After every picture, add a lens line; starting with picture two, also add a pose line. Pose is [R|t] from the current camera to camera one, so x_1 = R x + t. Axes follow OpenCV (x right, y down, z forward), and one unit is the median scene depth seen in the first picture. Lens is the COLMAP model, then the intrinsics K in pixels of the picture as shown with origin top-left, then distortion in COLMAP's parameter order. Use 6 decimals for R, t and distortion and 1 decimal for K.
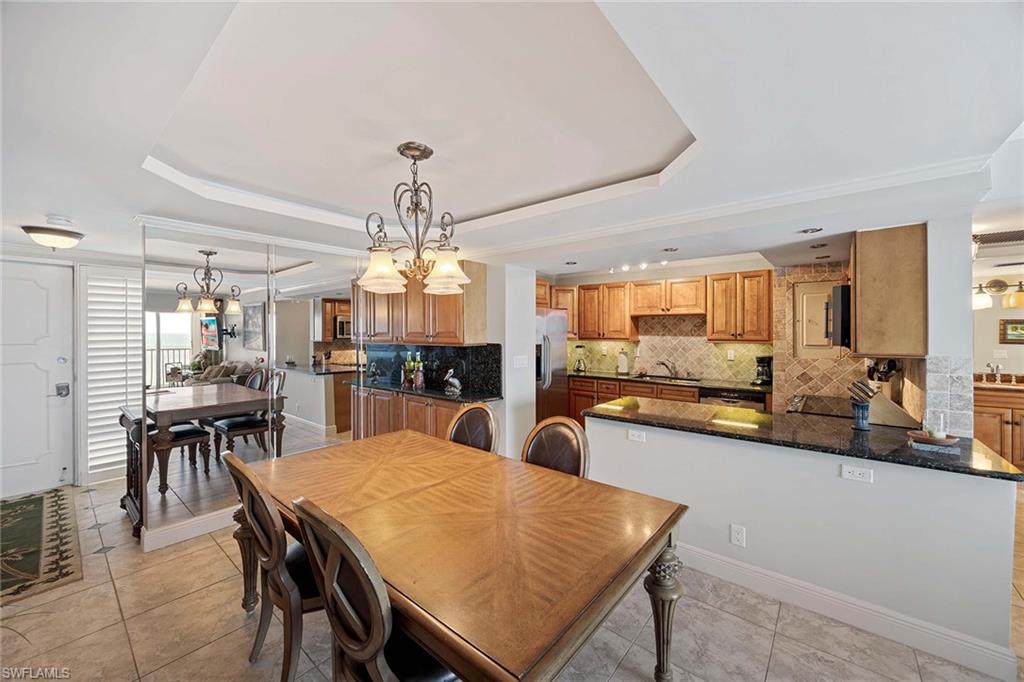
lens RADIAL K [[391.1, 0, 512.7], [0, 391.1, 344.2], [0, 0, 1]] dist [-0.000316, 0.000054]
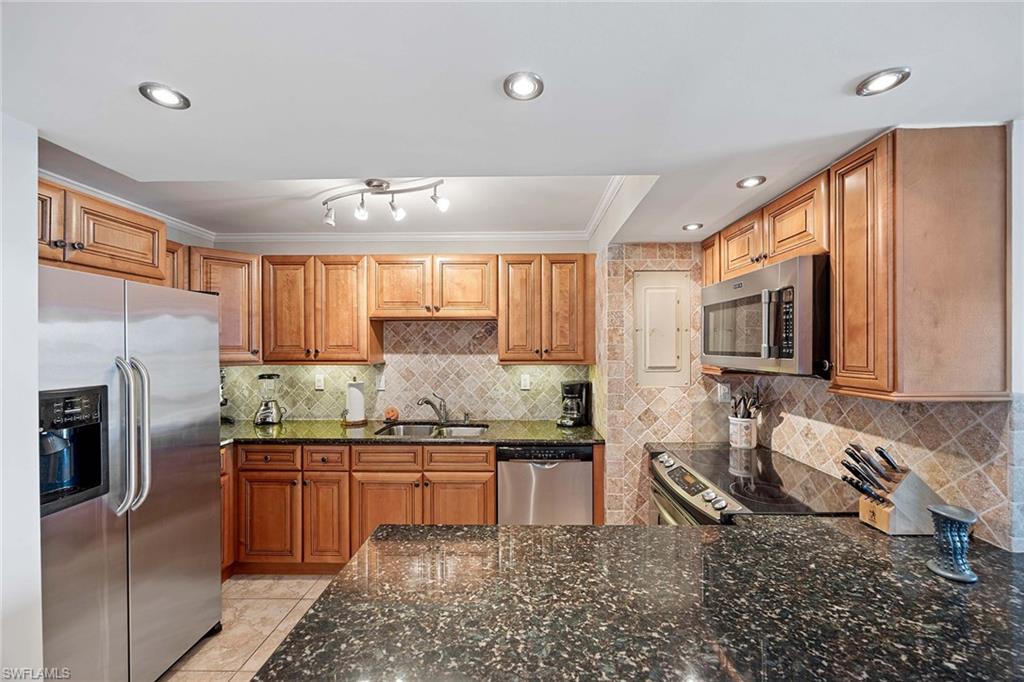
lens RADIAL K [[391.1, 0, 512.7], [0, 391.1, 344.2], [0, 0, 1]] dist [-0.000316, 0.000054]
pose [[0.784317, 0.001119, 0.620360, 0.123046], [0.021643, 0.999340, -0.029165, -0.016377], [-0.619983, 0.036301, 0.783775, 0.463634]]
